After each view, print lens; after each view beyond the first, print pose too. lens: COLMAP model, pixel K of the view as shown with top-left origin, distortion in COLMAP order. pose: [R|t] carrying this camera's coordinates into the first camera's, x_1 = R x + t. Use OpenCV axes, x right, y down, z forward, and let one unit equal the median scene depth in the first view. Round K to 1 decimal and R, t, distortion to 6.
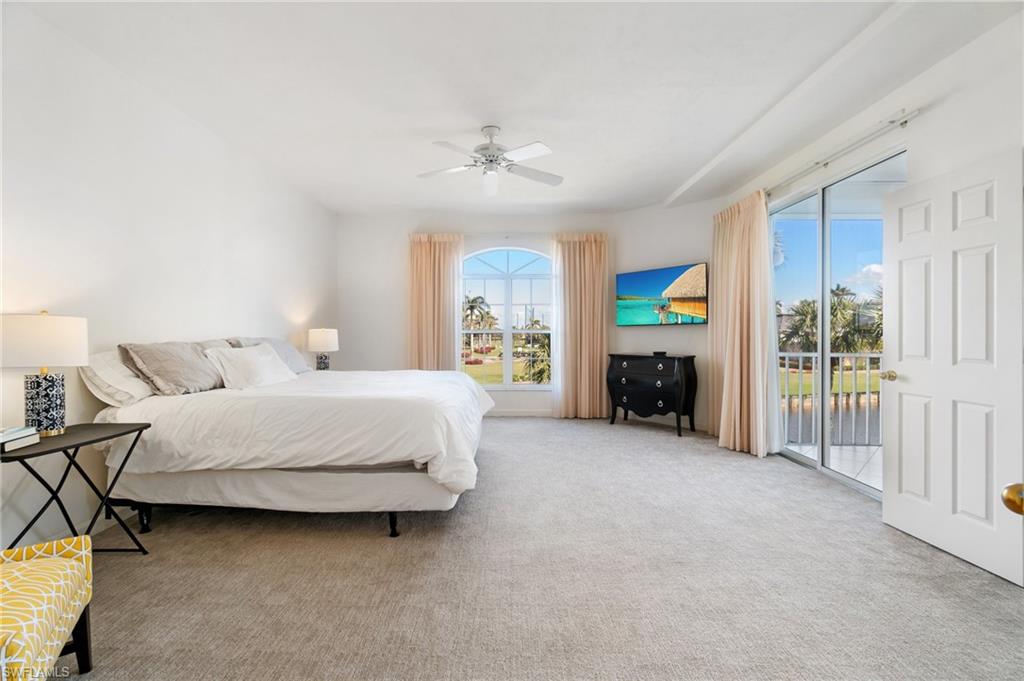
lens RADIAL K [[442.7, 0, 502.7], [0, 442.7, 335.1], [0, 0, 1]] dist [-0.004396, 0.001387]
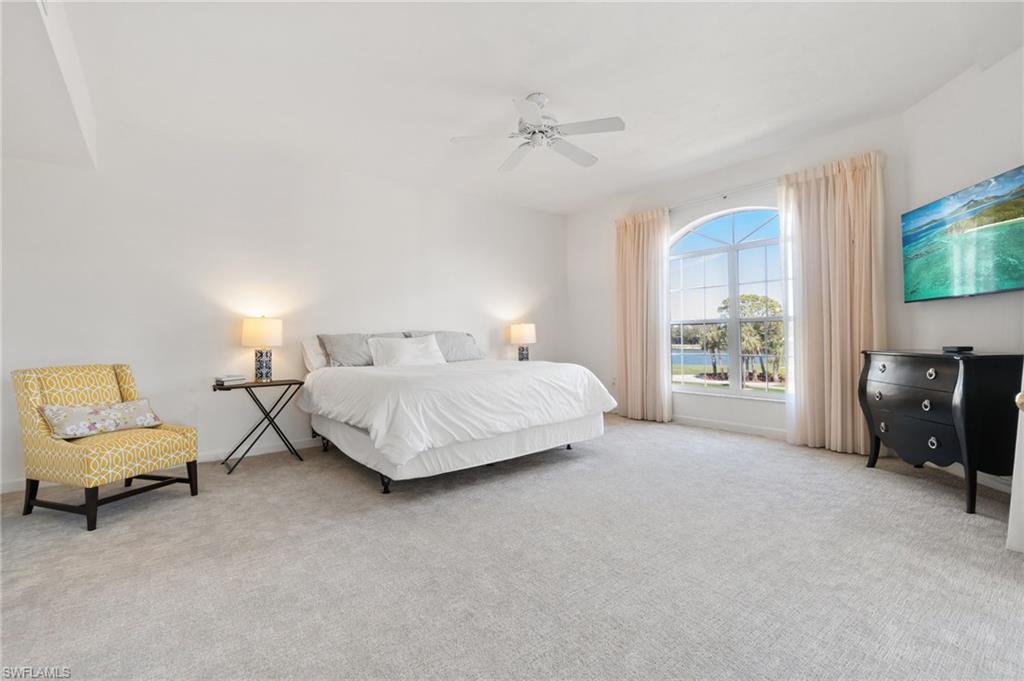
lens RADIAL K [[442.7, 0, 503.4], [0, 442.7, 346.2], [0, 0, 1]] dist [-0.004396, 0.001387]
pose [[0.625983, 0.006855, -0.779806, 0.448516], [0.011457, 0.999773, 0.017985, 0.022435], [0.779752, -0.020193, 0.625763, 0.262865]]
